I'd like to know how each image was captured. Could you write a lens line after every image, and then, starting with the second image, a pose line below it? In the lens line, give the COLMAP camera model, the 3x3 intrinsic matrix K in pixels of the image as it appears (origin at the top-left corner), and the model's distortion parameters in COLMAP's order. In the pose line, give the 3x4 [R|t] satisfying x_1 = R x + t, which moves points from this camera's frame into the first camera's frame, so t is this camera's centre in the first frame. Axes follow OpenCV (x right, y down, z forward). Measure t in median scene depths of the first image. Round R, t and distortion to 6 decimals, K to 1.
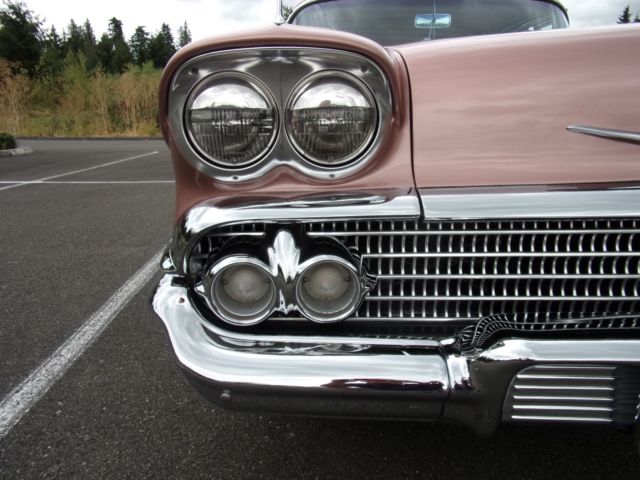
lens RADIAL K [[465.2, 0, 320.0], [0, 465.2, 240.0], [0, 0, 1]] dist [-0.100001, 0.161591]
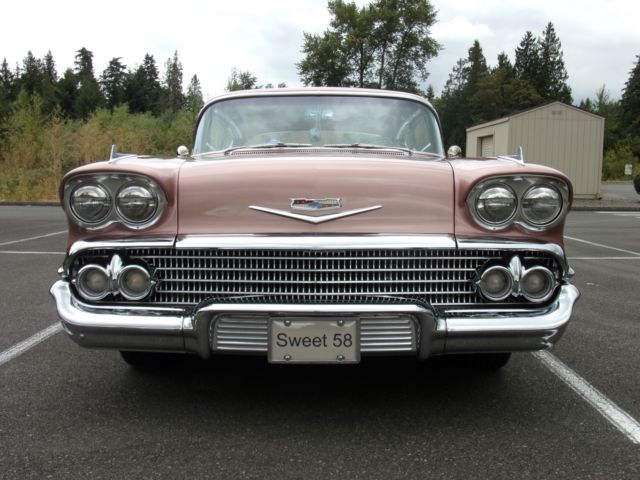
lens RADIAL K [[695.3, 0, 320.0], [0, 695.3, 240.0], [0, 0, 1]] dist [-0.026743, 0.134779]
pose [[0.997497, 0.015358, -0.069025, 0.031582], [-0.026819, 0.985368, -0.168320, 0.012584], [0.065430, 0.169750, 0.983313, -0.060466]]
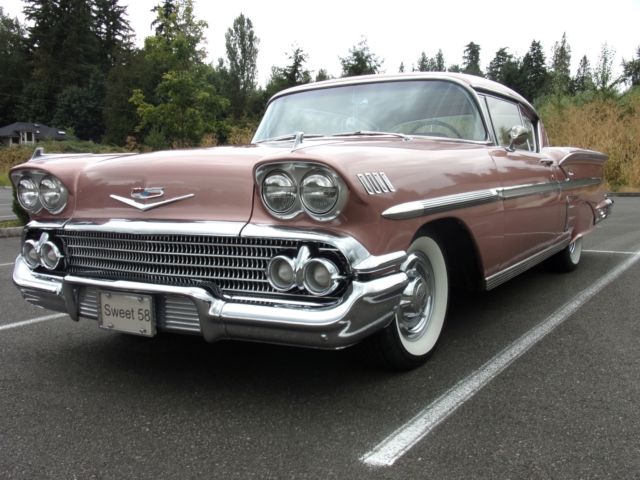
lens RADIAL K [[690.0, 0, 320.0], [0, 690.0, 240.0], [0, 0, 1]] dist [-0.003796, -0.004740]
pose [[0.790093, 0.049054, -0.611021, 0.109314], [-0.139394, 0.985056, -0.101164, 0.005968], [0.596927, 0.165102, 0.785124, -0.034290]]
